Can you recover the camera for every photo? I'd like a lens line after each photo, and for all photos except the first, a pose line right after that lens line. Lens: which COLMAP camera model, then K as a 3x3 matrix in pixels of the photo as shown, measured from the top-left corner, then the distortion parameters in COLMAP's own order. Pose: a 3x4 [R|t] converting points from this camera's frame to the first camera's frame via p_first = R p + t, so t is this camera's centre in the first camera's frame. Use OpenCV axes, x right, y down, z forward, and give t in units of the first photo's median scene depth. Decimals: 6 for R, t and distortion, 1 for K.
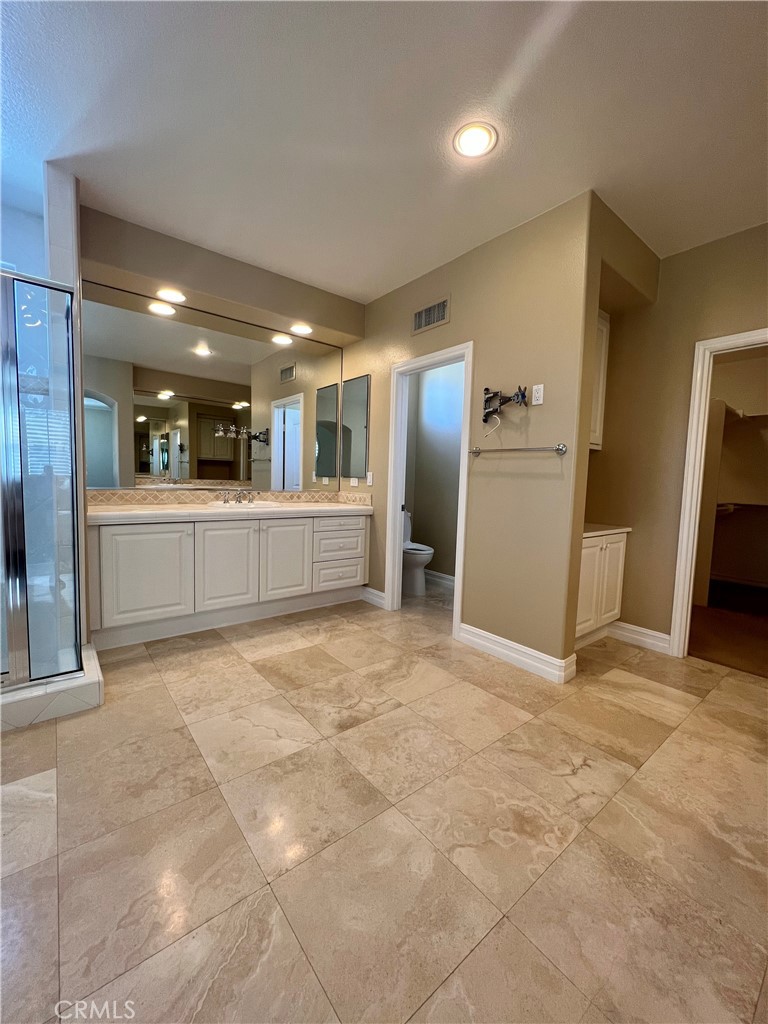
lens RADIAL K [[411.1, 0, 392.3], [0, 411.1, 511.5], [0, 0, 1]] dist [-0.004451, 0.000524]
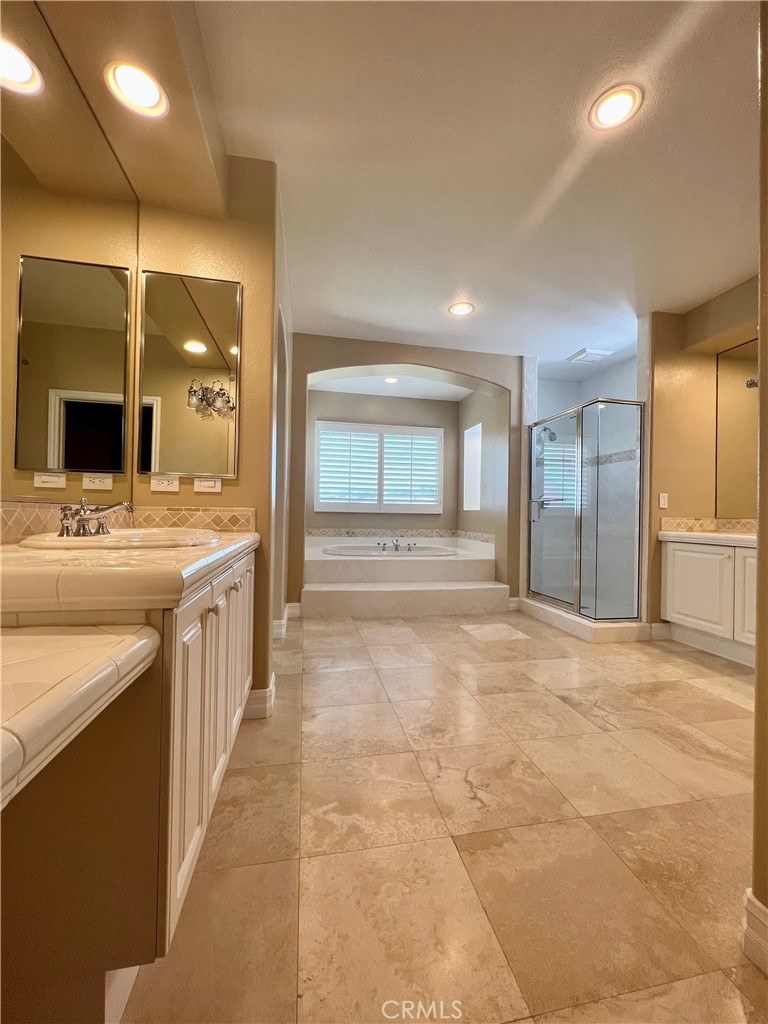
lens RADIAL K [[411.1, 0, 388.1], [0, 411.1, 511.5], [0, 0, 1]] dist [-0.004451, 0.000524]
pose [[-0.469862, -0.045052, -0.881589, 1.116701], [-0.100552, 0.994928, 0.002747, 0.026464], [0.876994, 0.089936, -0.472009, 0.987162]]
